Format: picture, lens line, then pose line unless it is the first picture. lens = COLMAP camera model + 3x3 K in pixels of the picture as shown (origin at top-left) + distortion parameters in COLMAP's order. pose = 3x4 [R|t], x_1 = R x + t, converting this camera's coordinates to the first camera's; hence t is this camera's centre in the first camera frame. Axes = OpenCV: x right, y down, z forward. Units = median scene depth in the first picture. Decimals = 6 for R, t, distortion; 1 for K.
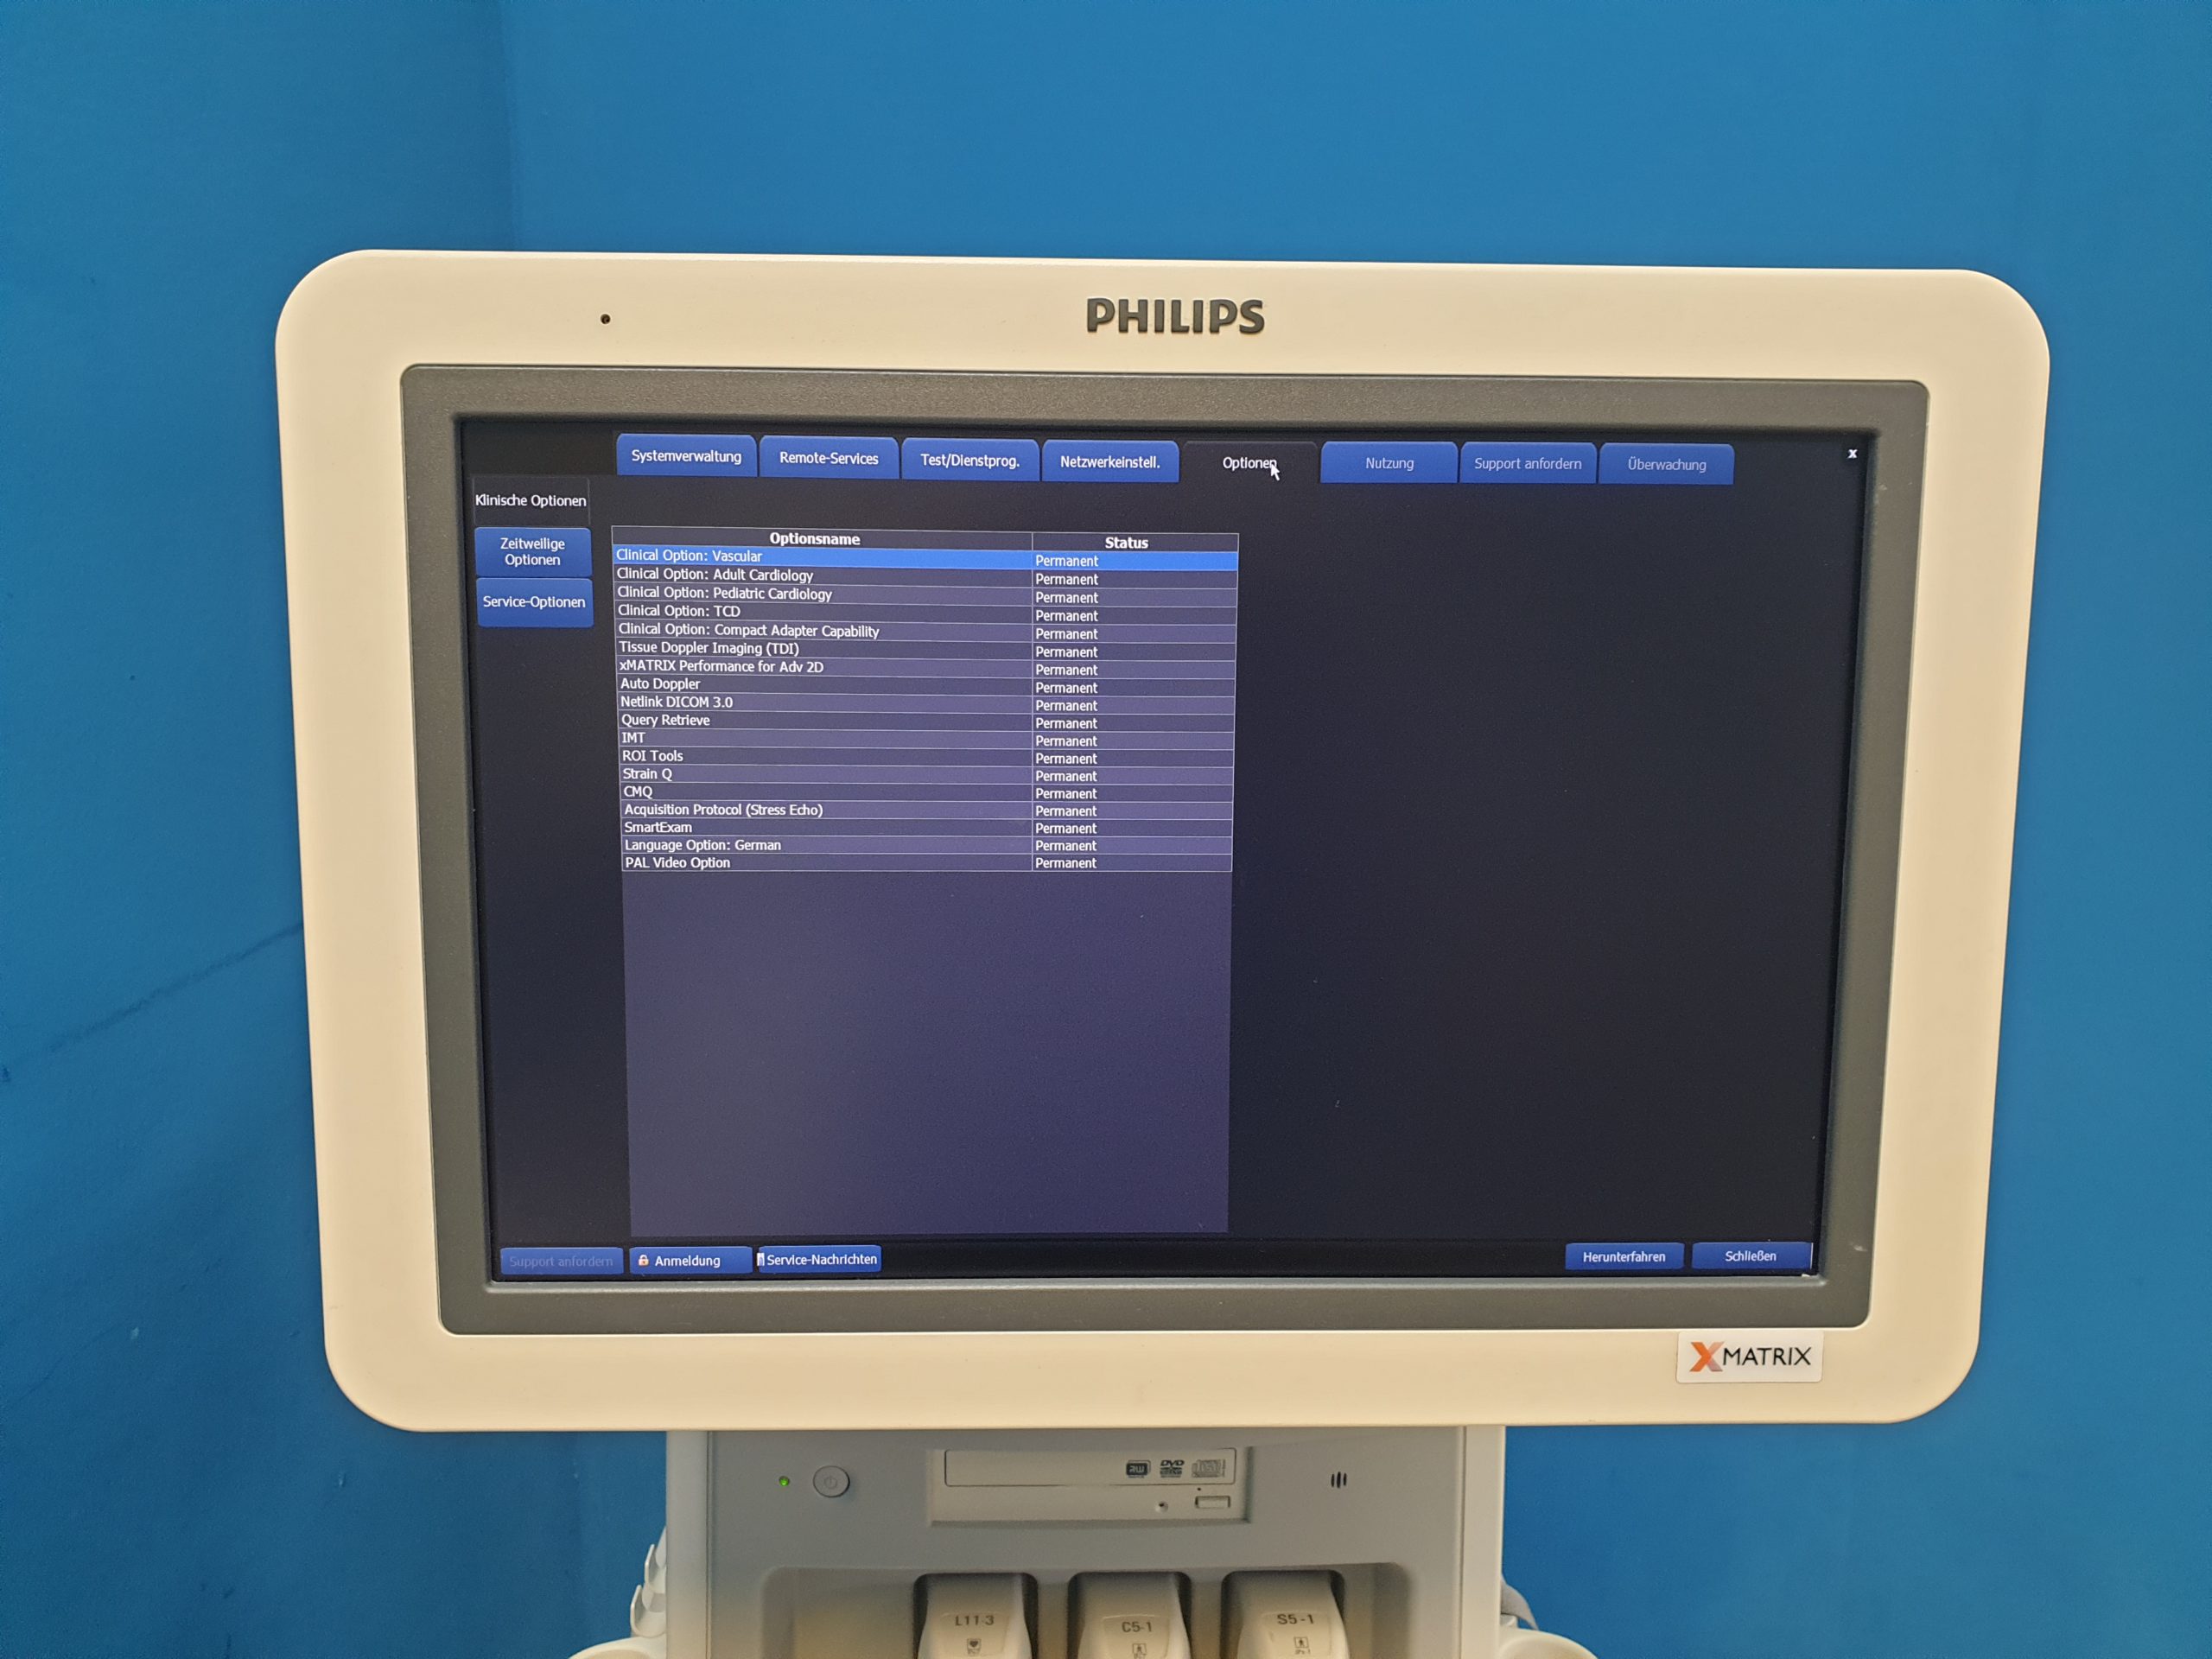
lens RADIAL K [[1821.0, 0, 1100.1], [0, 1821.0, 852.0], [0, 0, 1]] dist [0.029619, -0.015533]
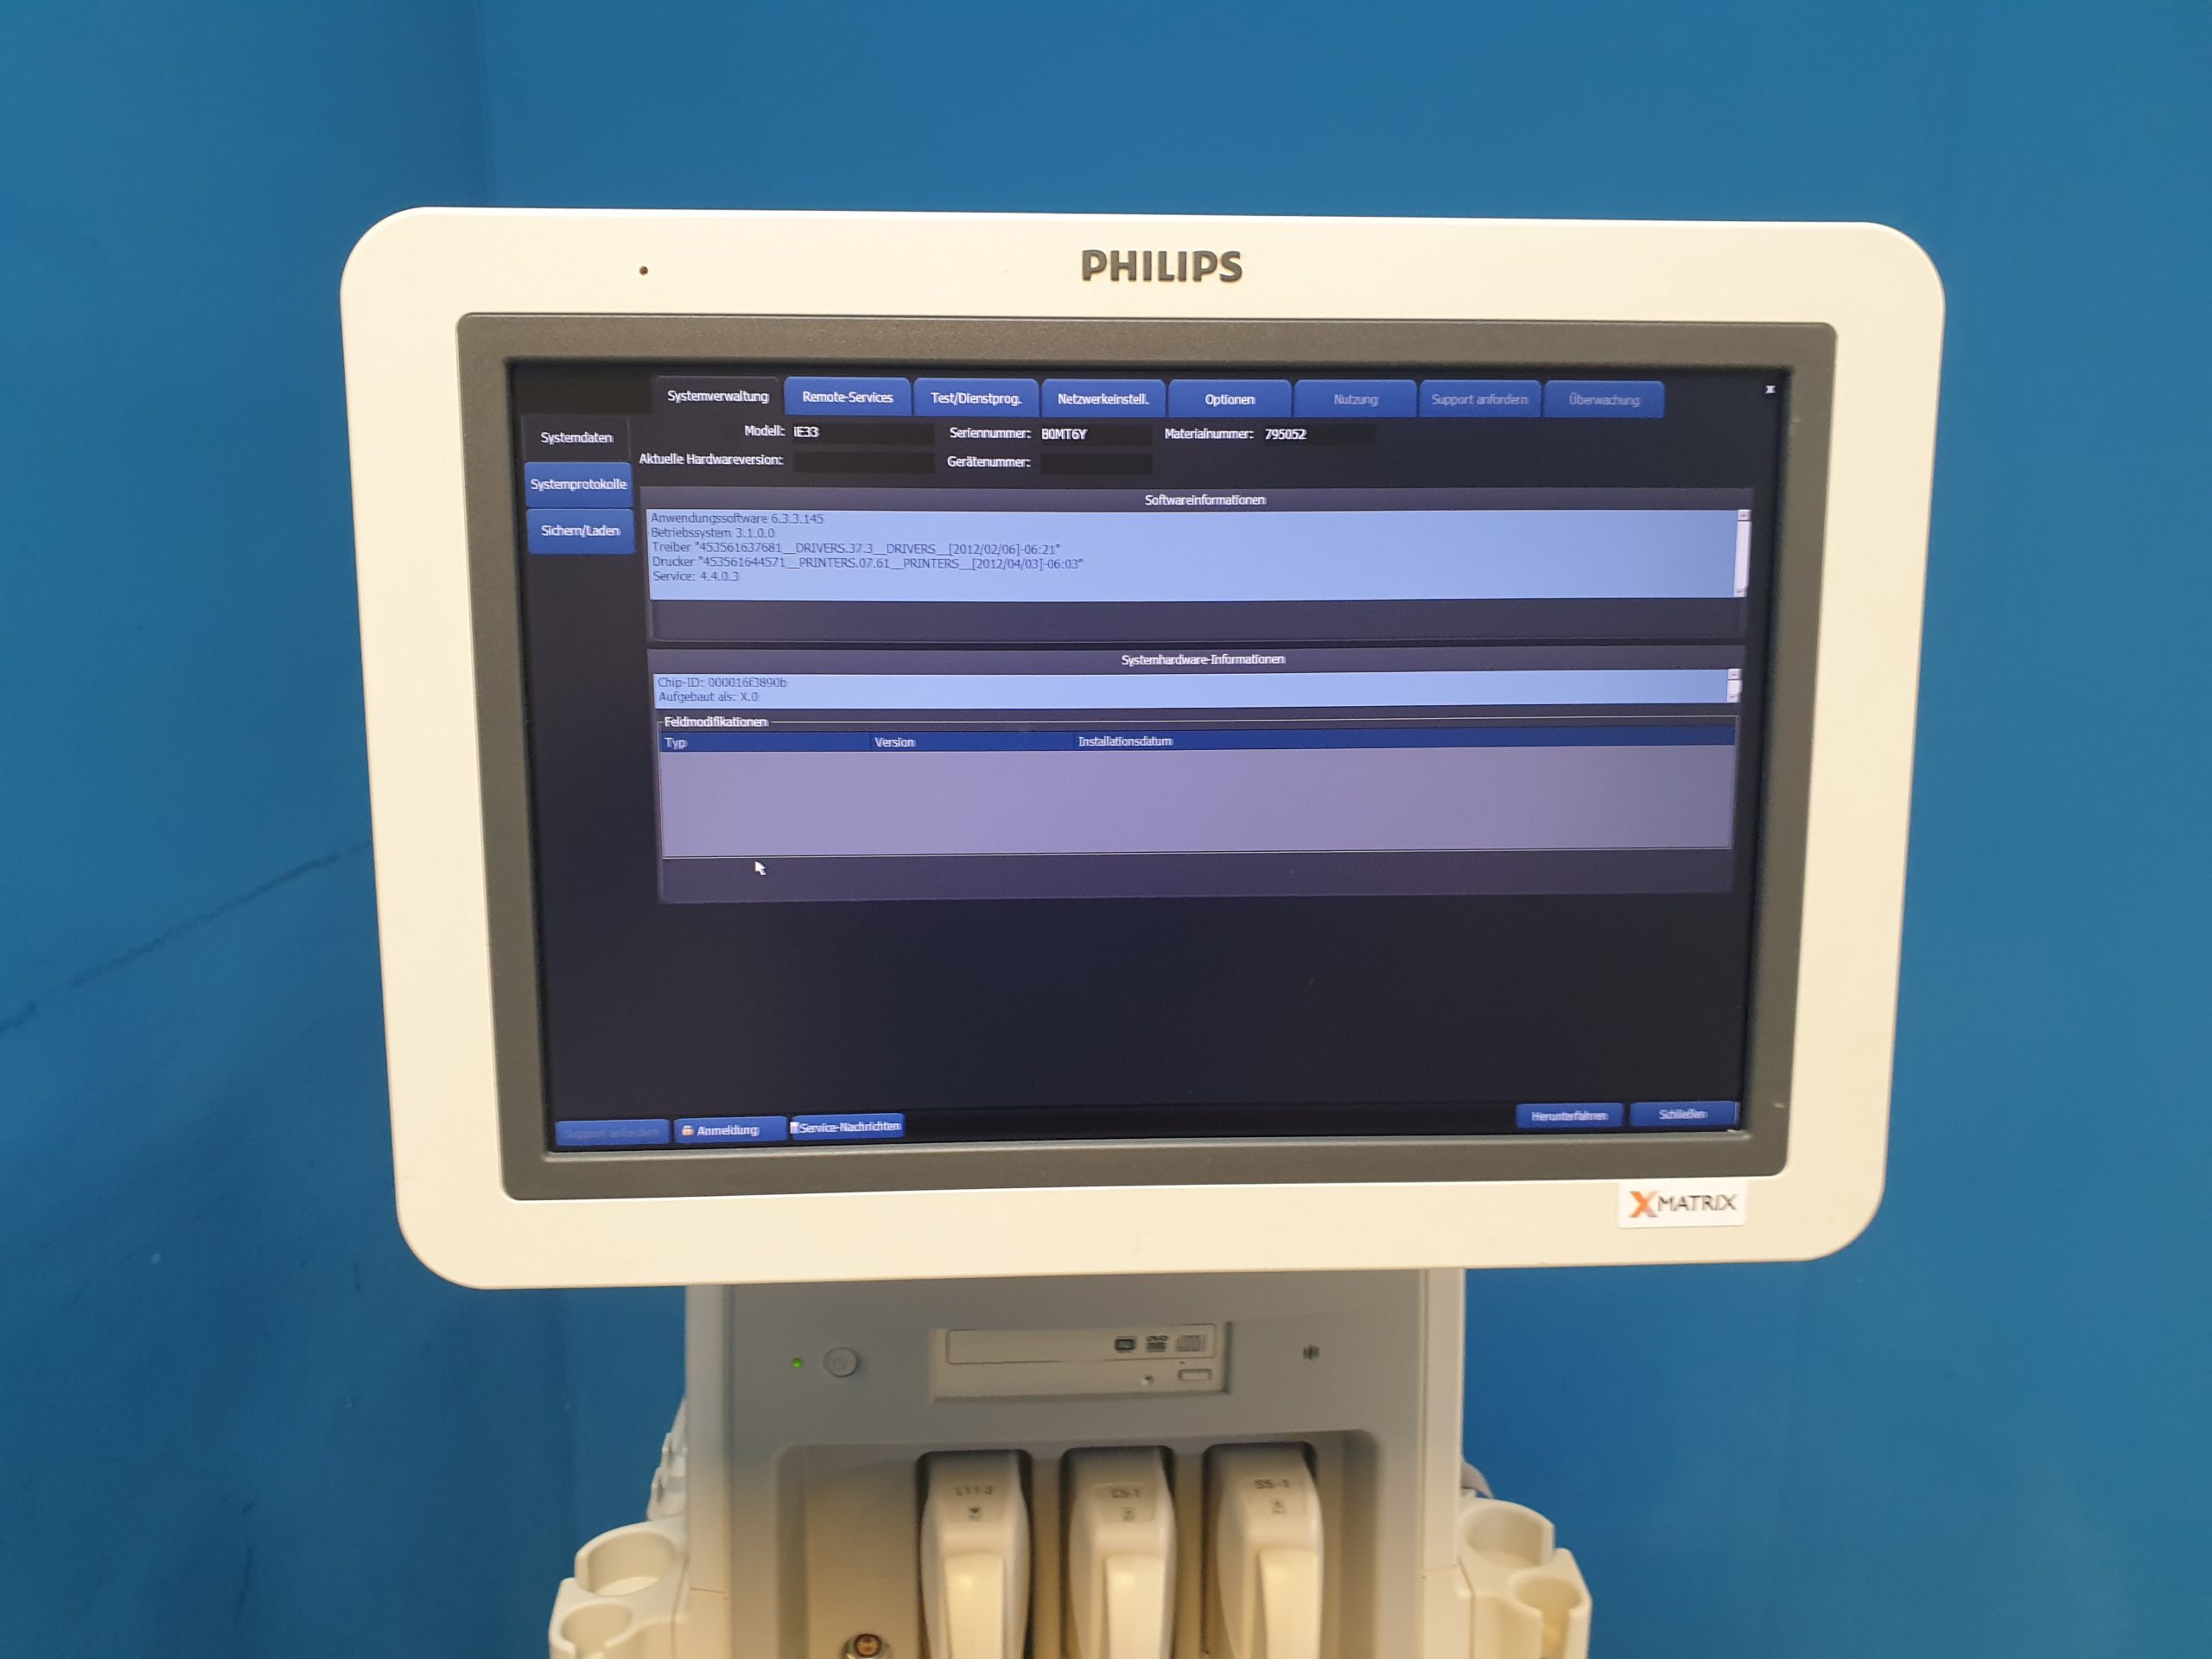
lens RADIAL K [[1805.0, 0, 1100.5], [0, 1805.0, 855.7], [0, 0, 1]] dist [0.092654, -0.179875]
pose [[0.999621, -0.011800, 0.024887, -0.025117], [0.011277, 0.999715, 0.021042, 0.036319], [-0.025128, -0.020753, 0.999469, -0.097522]]
